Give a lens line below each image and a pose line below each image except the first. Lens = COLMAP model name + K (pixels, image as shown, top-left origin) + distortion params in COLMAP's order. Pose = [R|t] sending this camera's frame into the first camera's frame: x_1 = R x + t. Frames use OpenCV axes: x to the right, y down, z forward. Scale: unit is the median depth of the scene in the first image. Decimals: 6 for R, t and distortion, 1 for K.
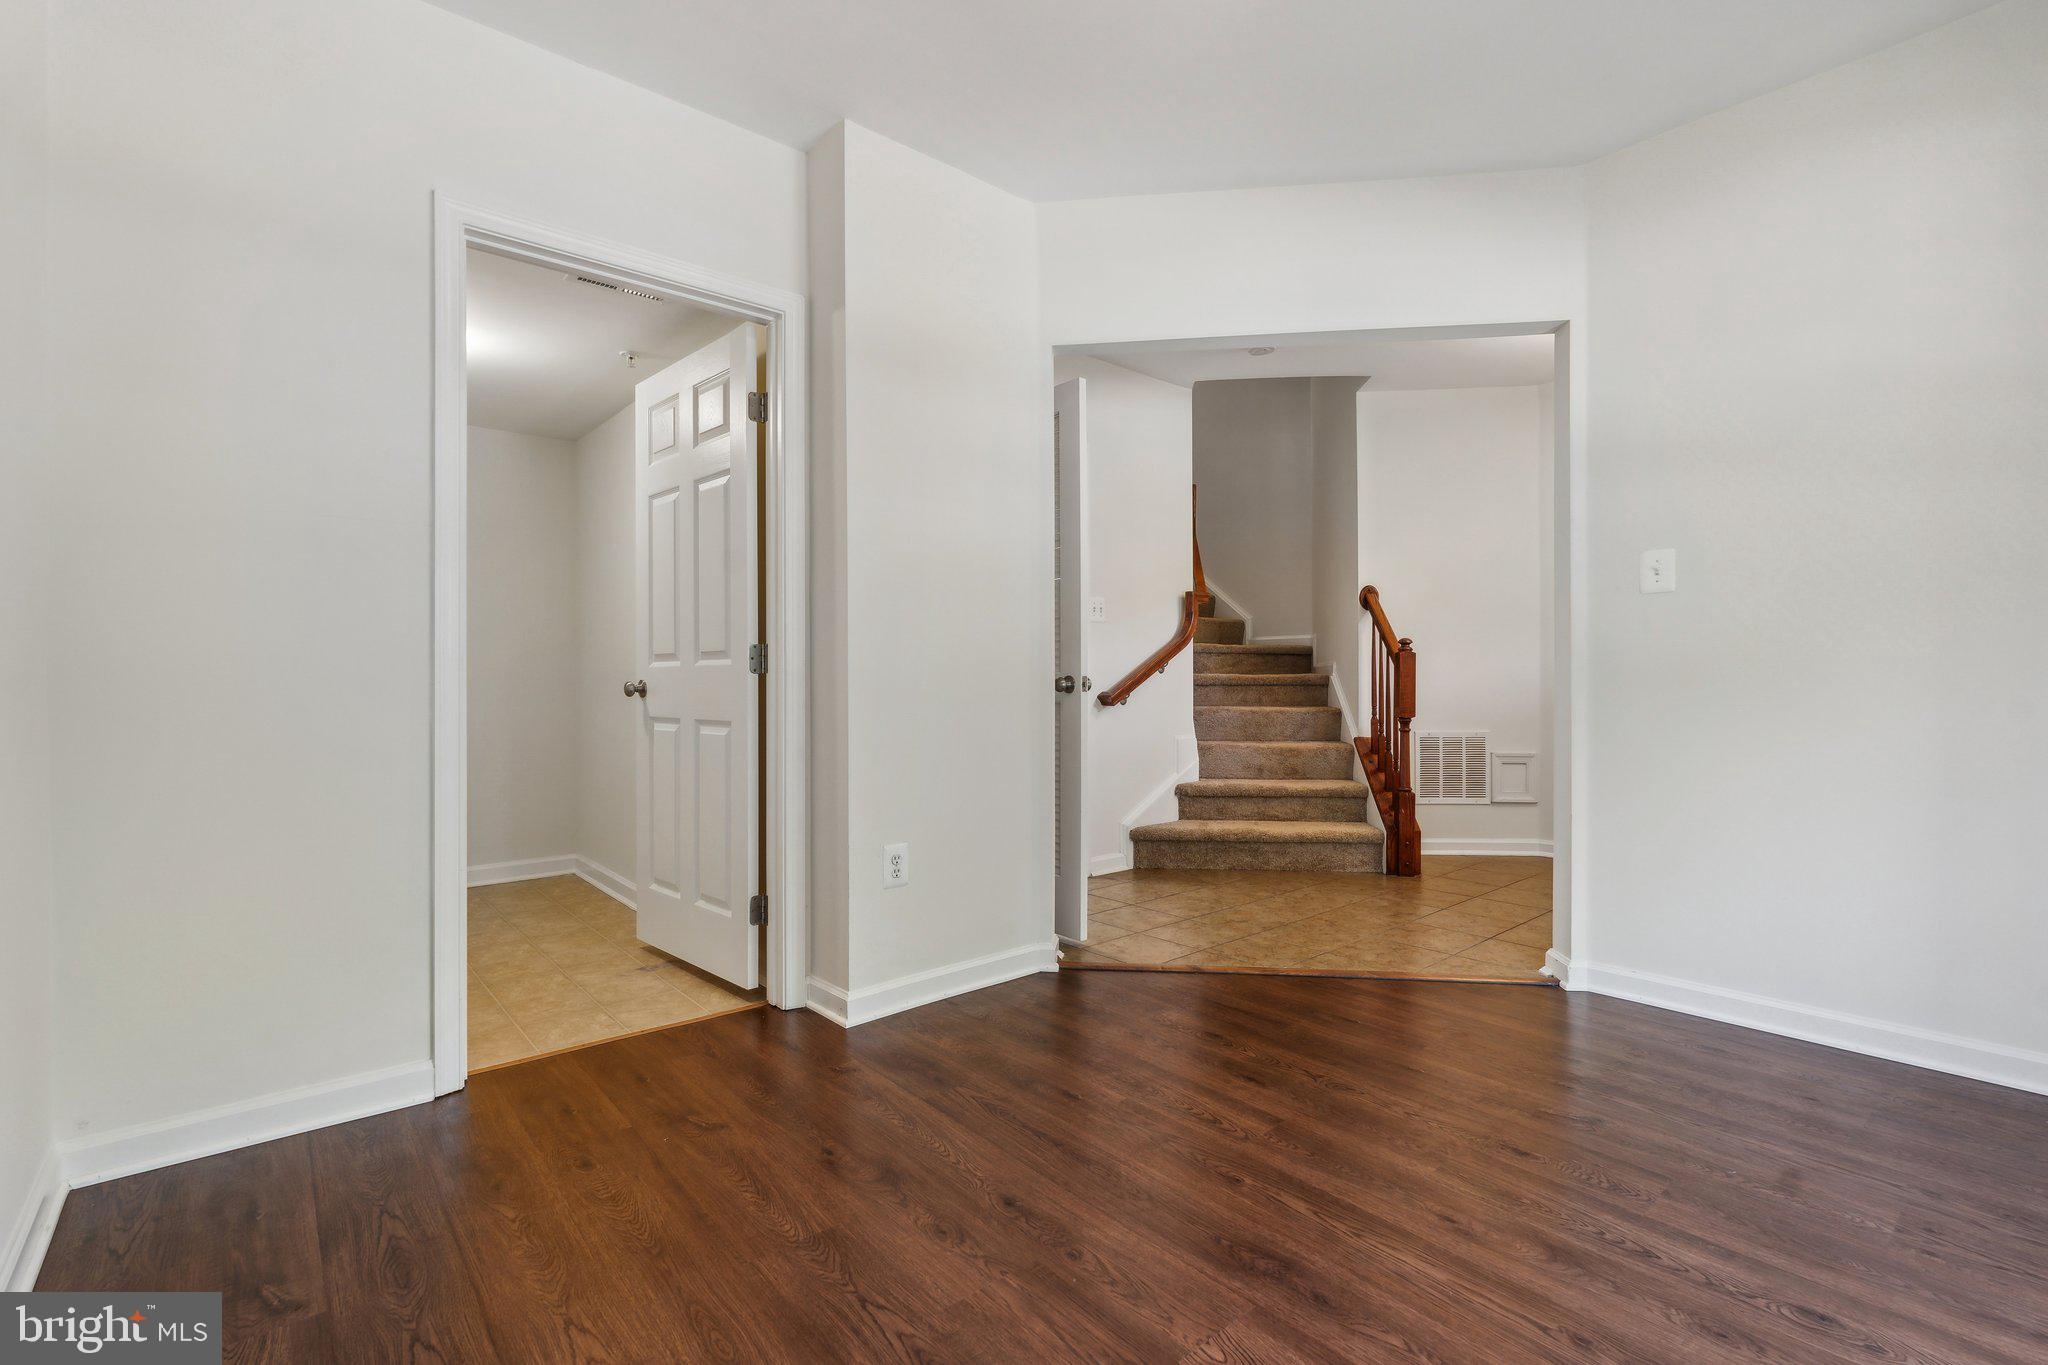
lens RADIAL K [[927.9, 0, 1019.8], [0, 927.9, 674.5], [0, 0, 1]] dist [-0.000209, -0.000497]
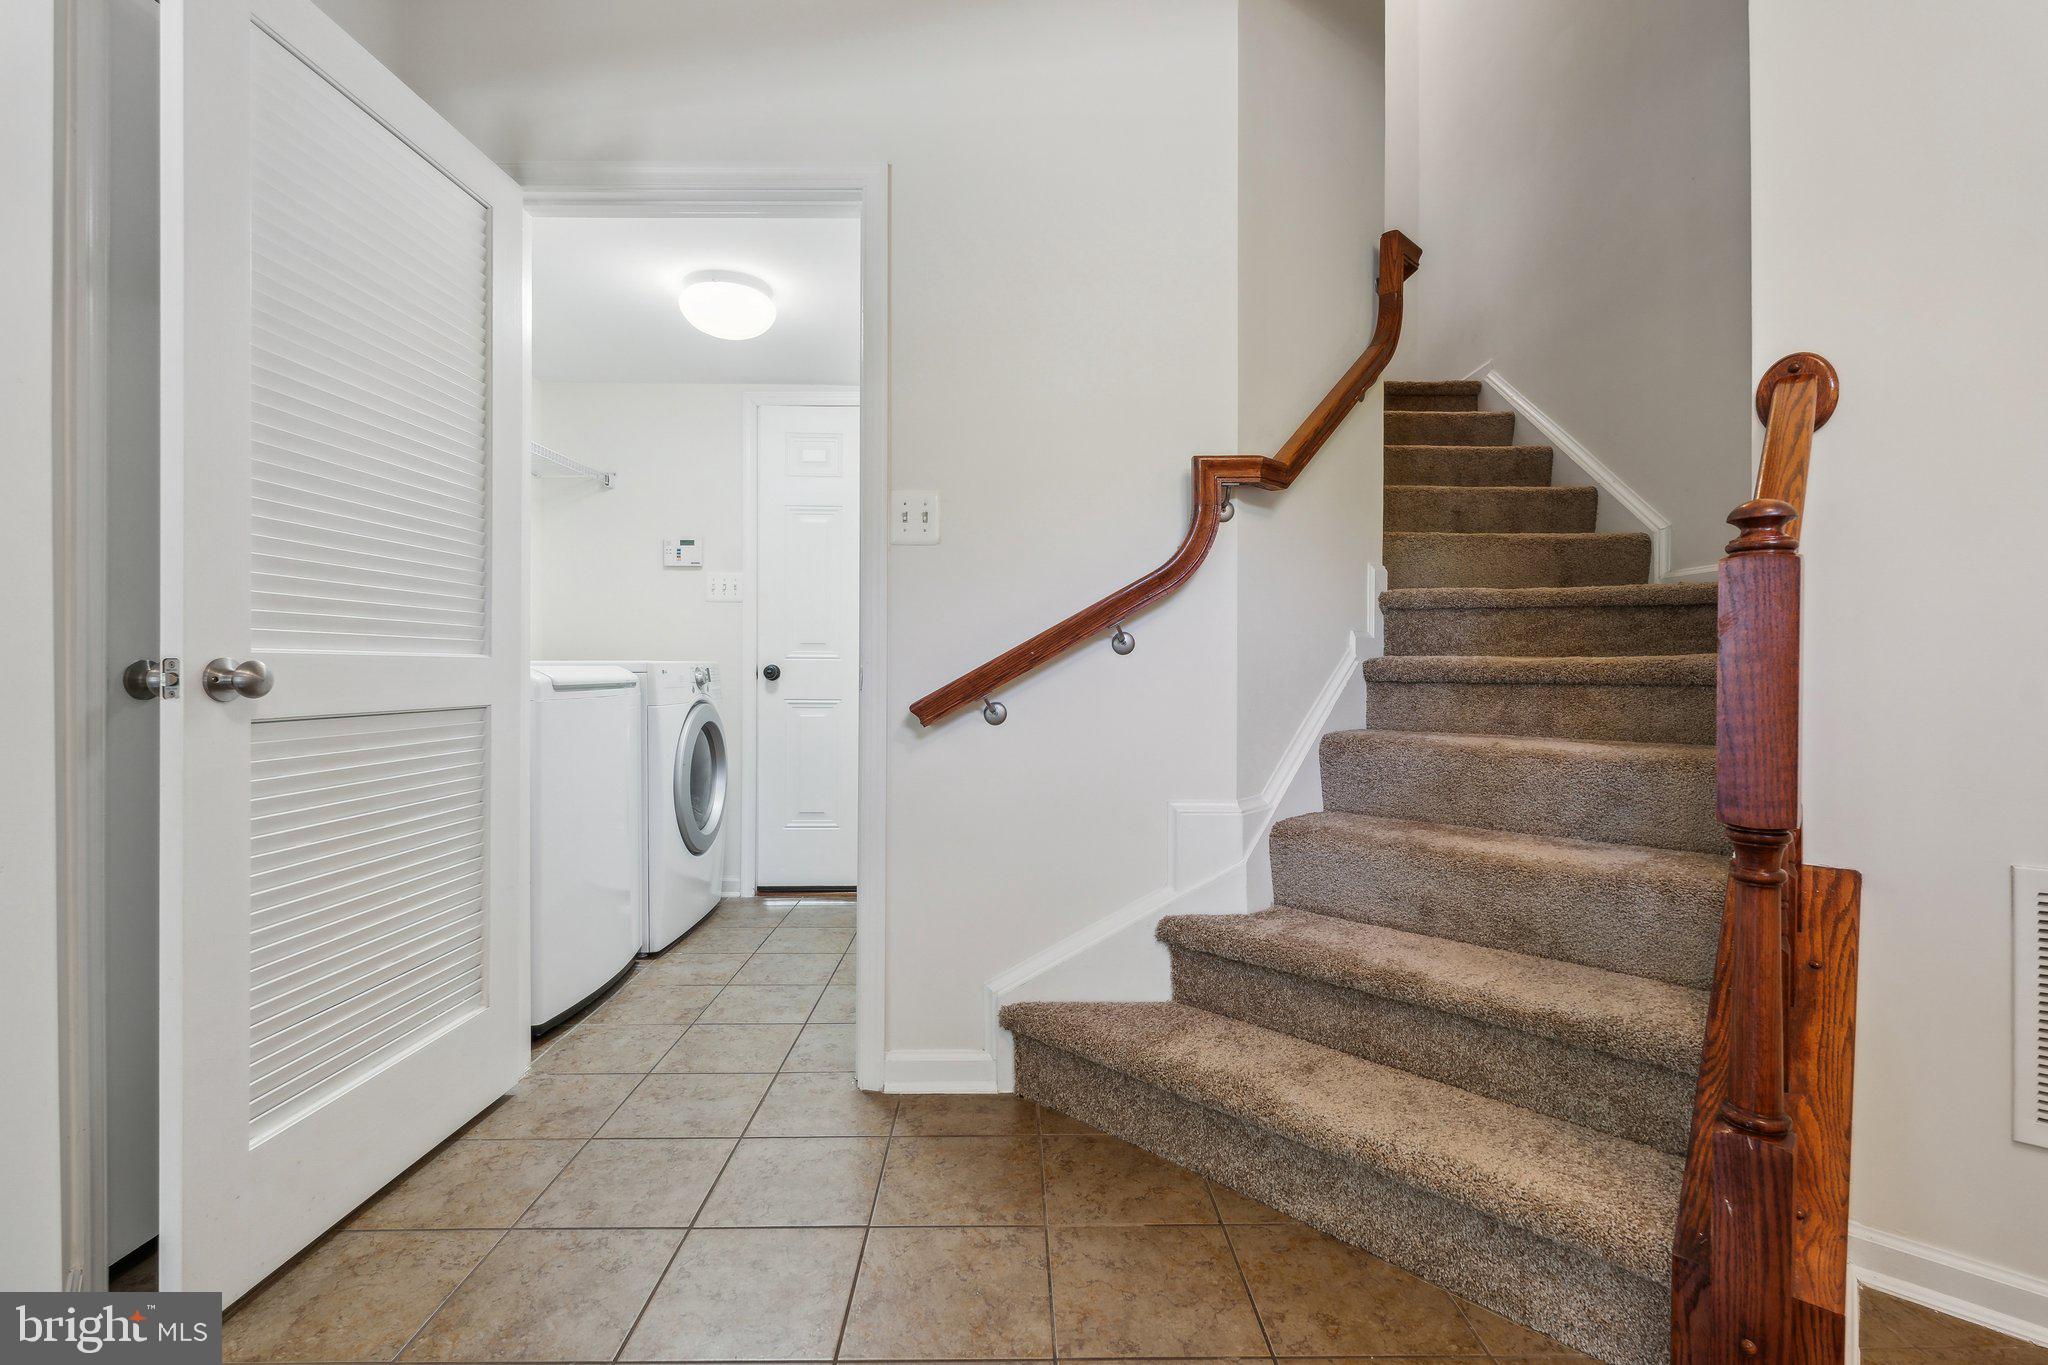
lens RADIAL K [[927.9, 0, 1019.8], [0, 927.9, 674.5], [0, 0, 1]] dist [-0.000209, -0.000497]
pose [[0.765566, 0.000020, -0.643357, 0.410633], [0.003734, 0.999983, 0.004474, 0.005620], [0.643346, -0.005828, 0.765553, 0.663929]]
